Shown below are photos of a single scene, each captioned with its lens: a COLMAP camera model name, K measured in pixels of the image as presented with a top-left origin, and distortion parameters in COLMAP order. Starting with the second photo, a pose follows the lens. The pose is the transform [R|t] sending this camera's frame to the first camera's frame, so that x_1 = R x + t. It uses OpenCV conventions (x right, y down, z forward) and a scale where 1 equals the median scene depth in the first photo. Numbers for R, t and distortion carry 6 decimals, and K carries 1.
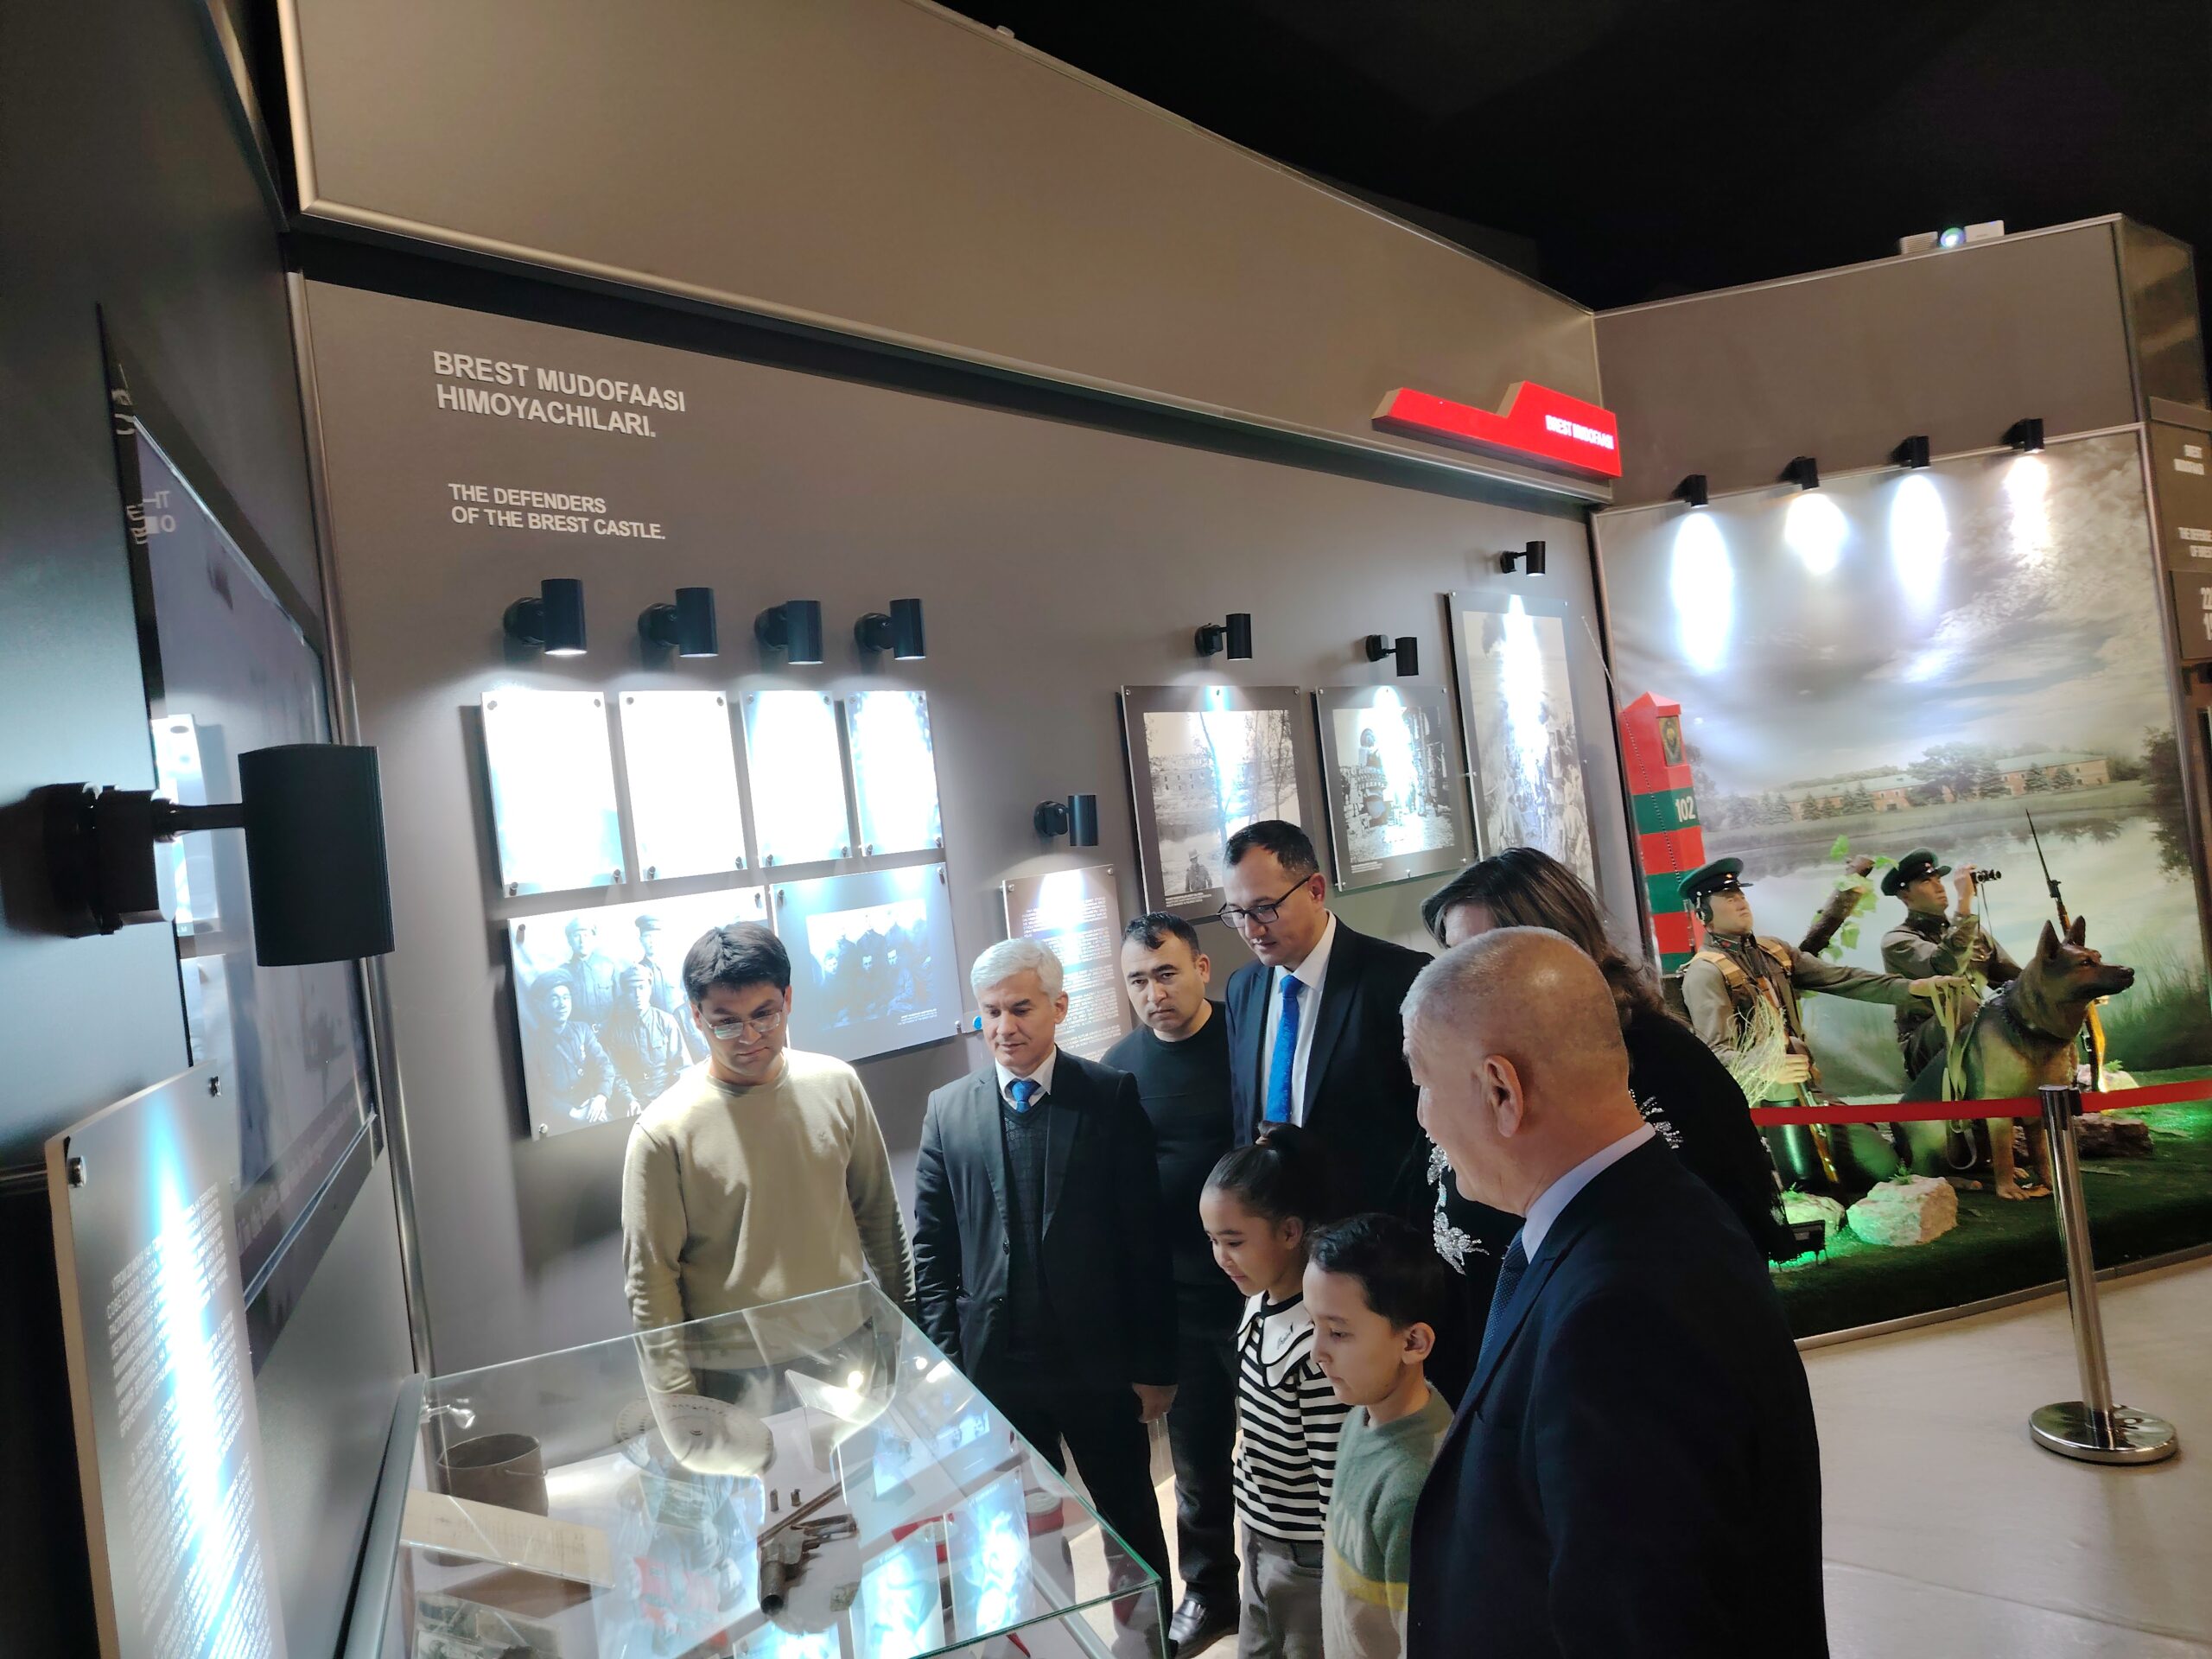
lens RADIAL K [[1529.8, 0, 1106.0], [0, 1529.8, 829.5], [0, 0, 1]] dist [-0.004508, 0.003981]
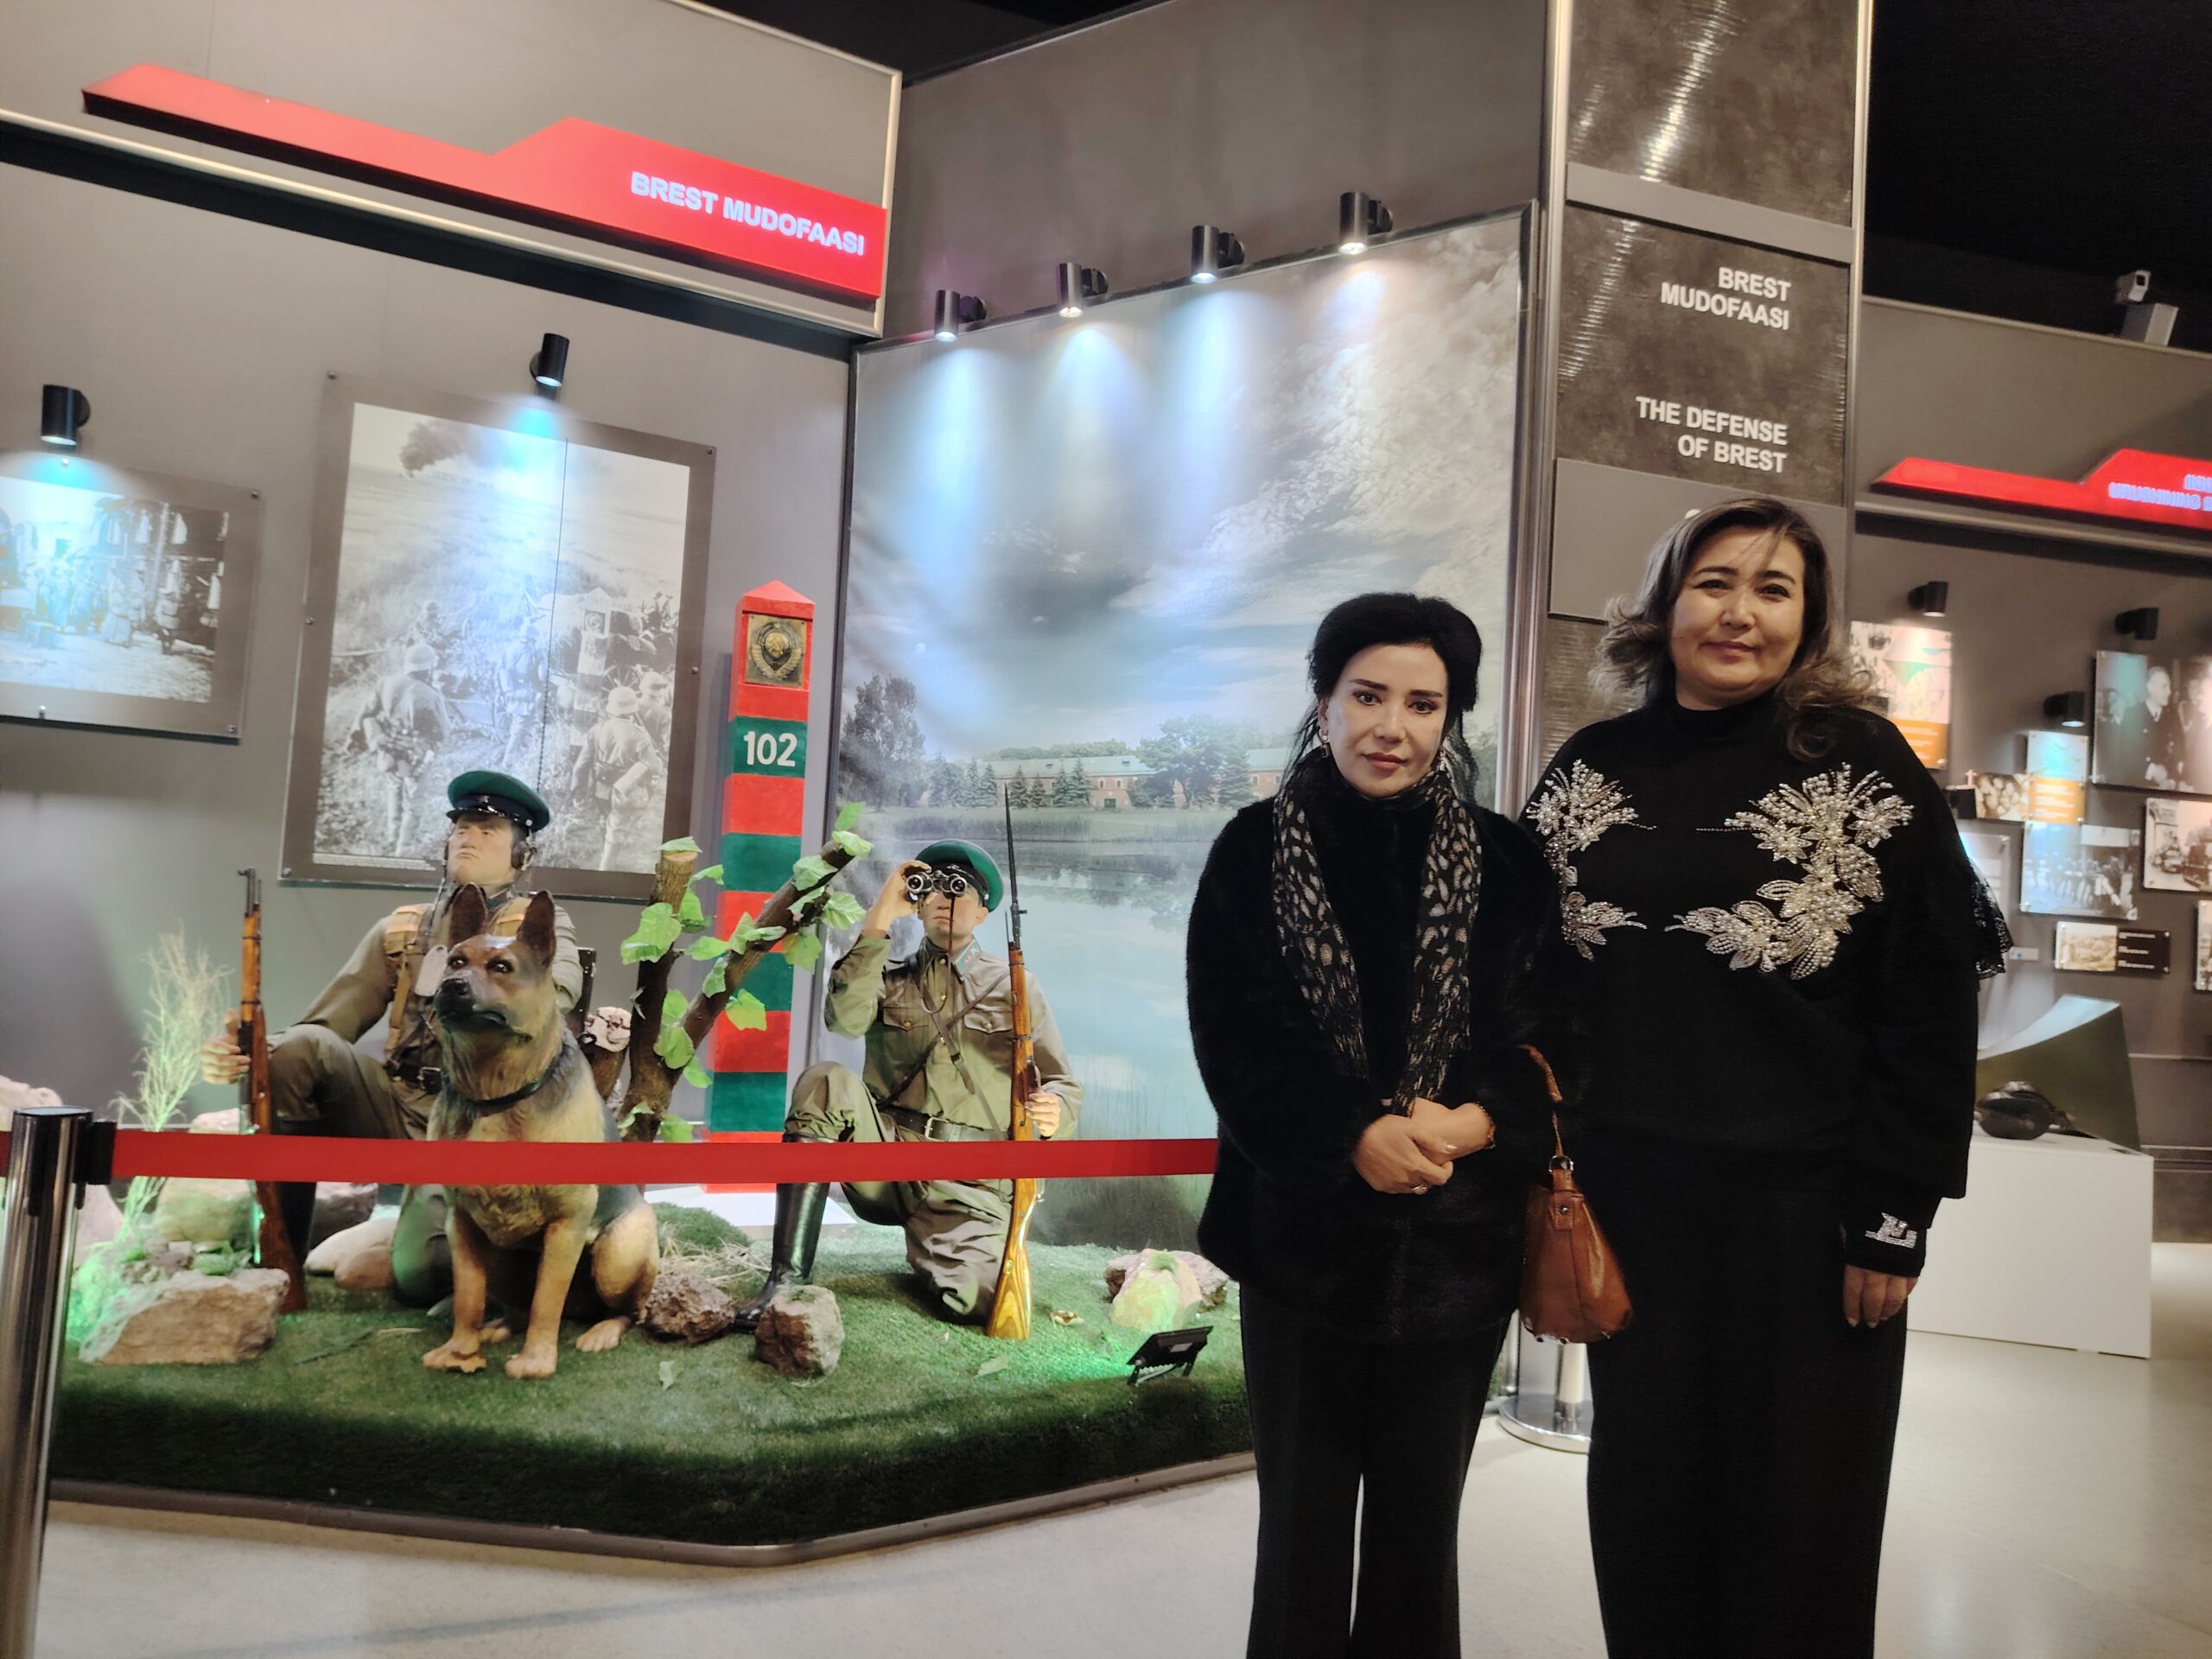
lens RADIAL K [[1502.5, 0, 1106.0], [0, 1502.5, 829.5], [0, 0, 1]] dist [0.096373, -0.196814]
pose [[0.916962, 0.157871, -0.366411, 0.771572], [-0.172690, 0.984945, -0.007793, 0.001657], [0.359665, 0.070421, 0.930420, 0.416908]]
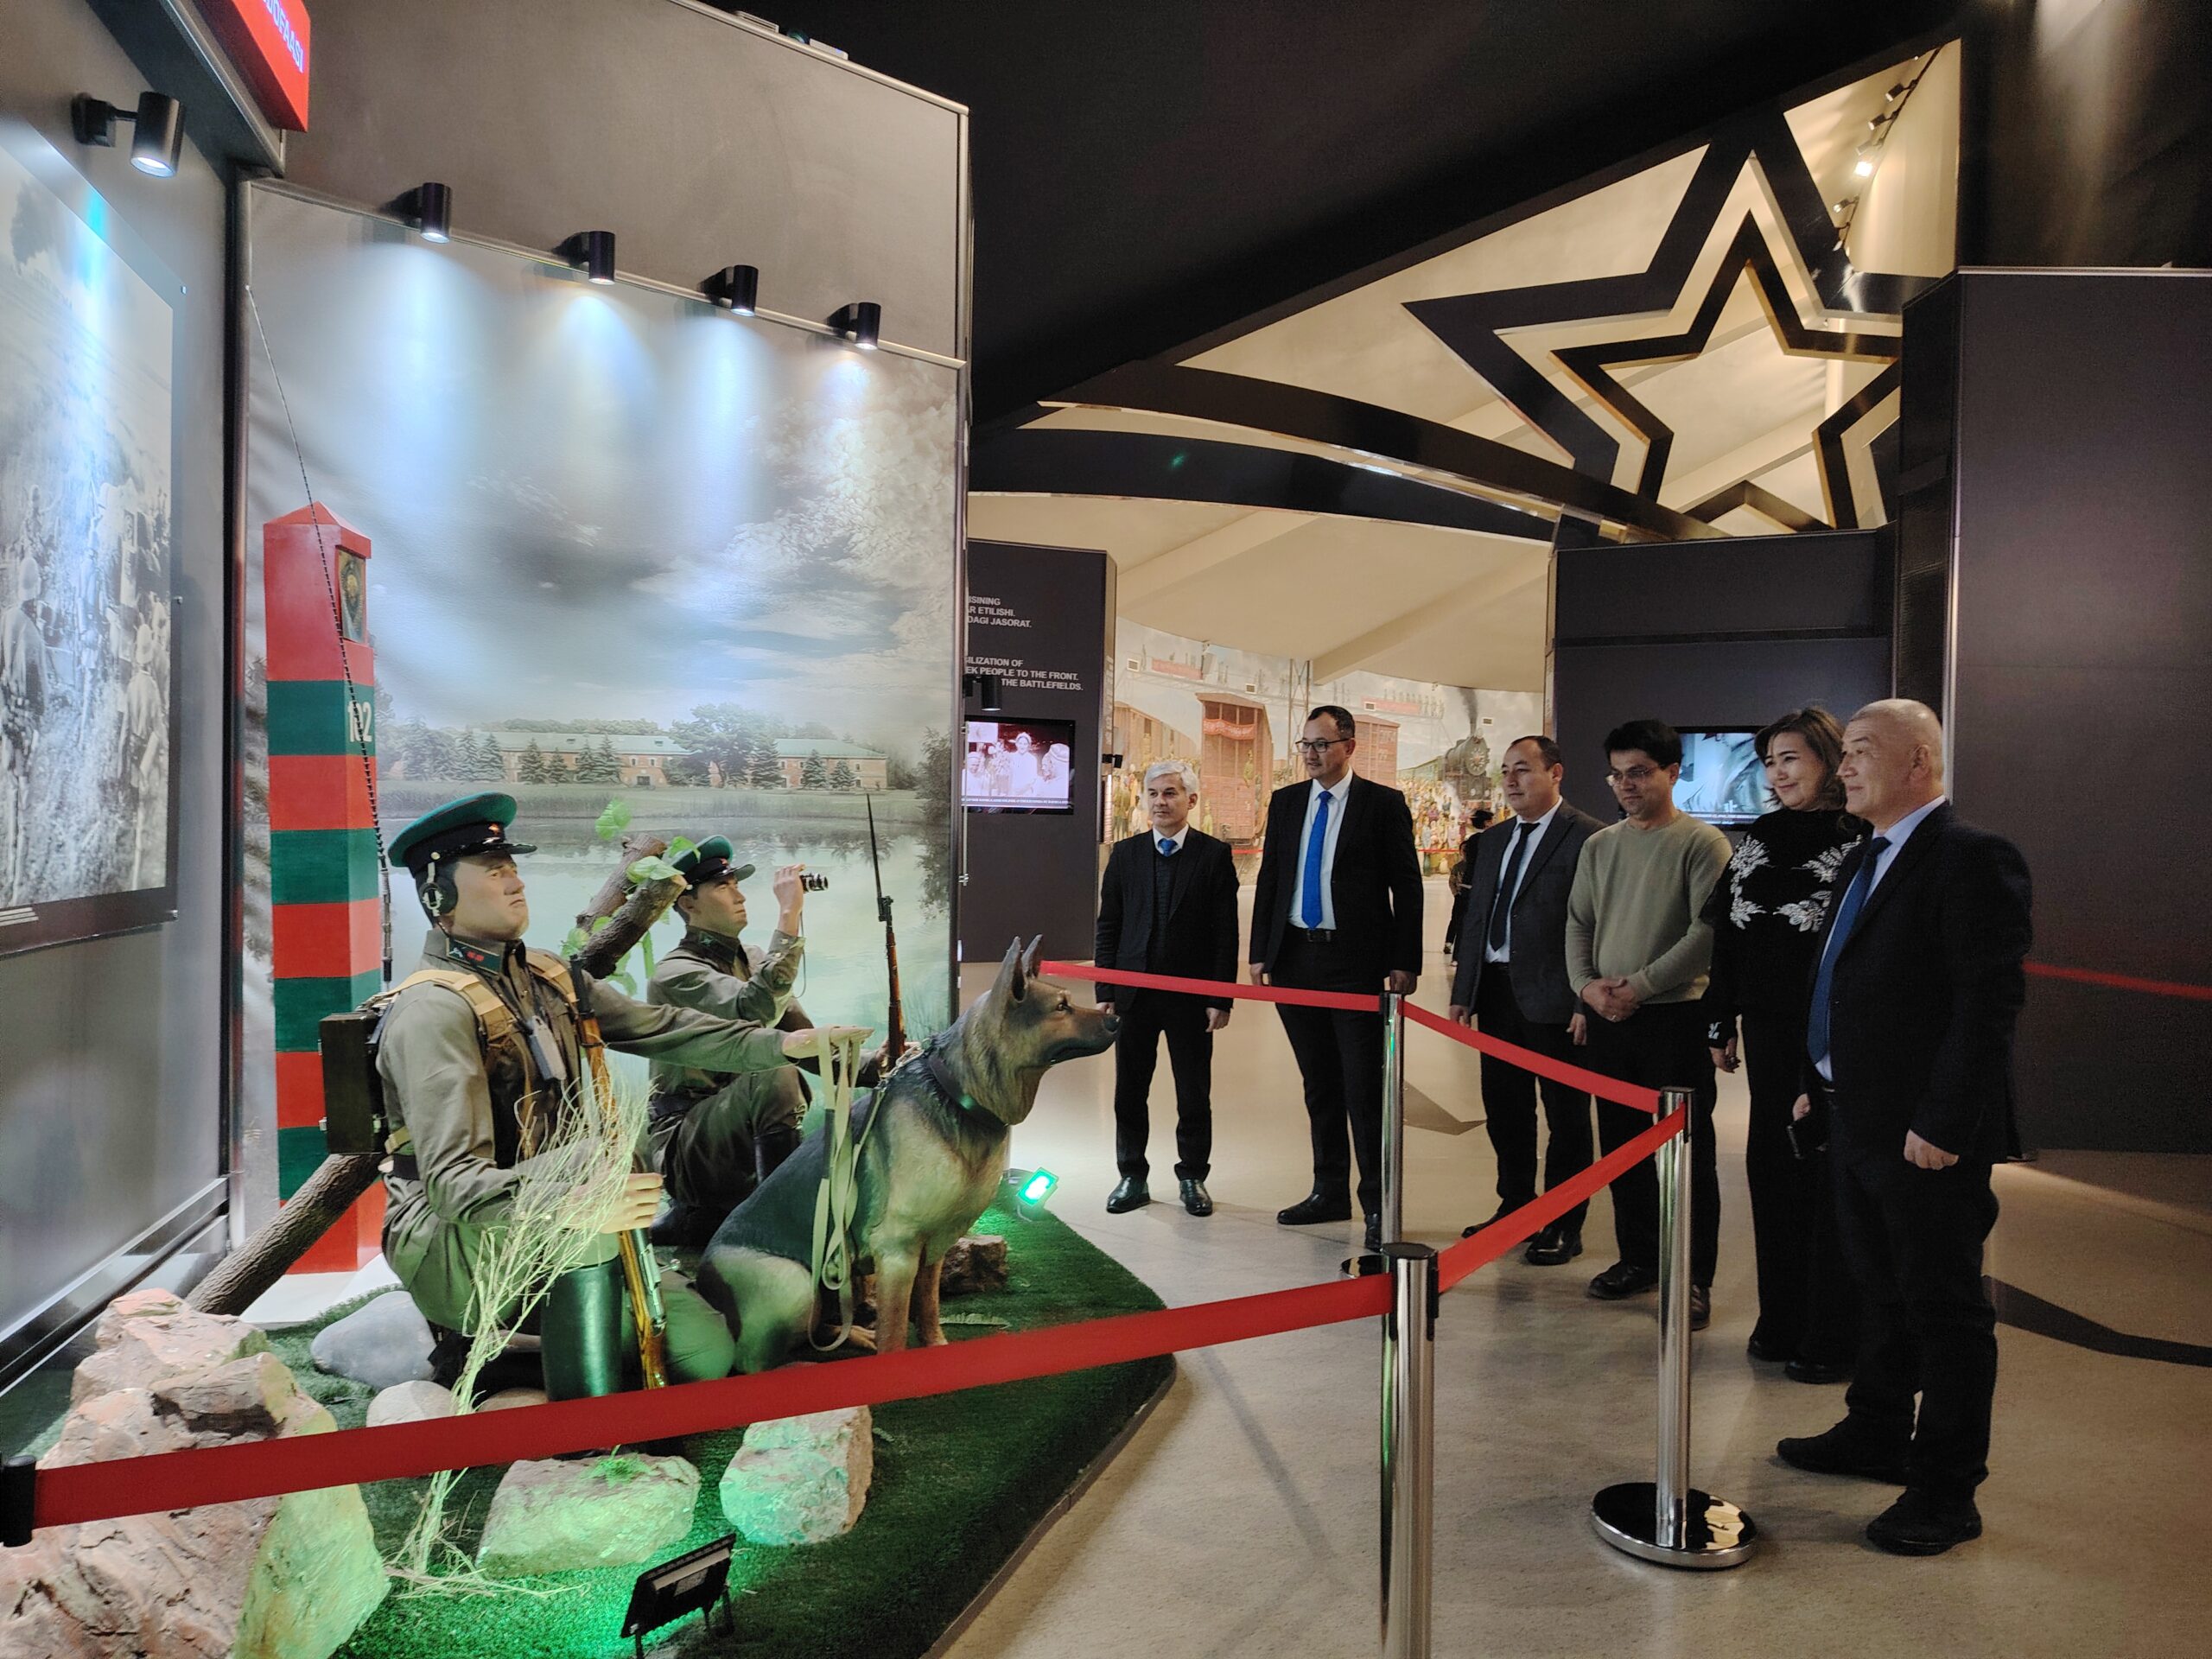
lens RADIAL K [[1502.5, 0, 1106.0], [0, 1502.5, 829.5], [0, 0, 1]] dist [0.096373, -0.196814]
pose [[0.573363, 0.127433, 0.809330, 0.090589], [-0.092519, 0.991582, -0.090585, 0.050558], [-0.814061, -0.022941, 0.580326, 0.452102]]
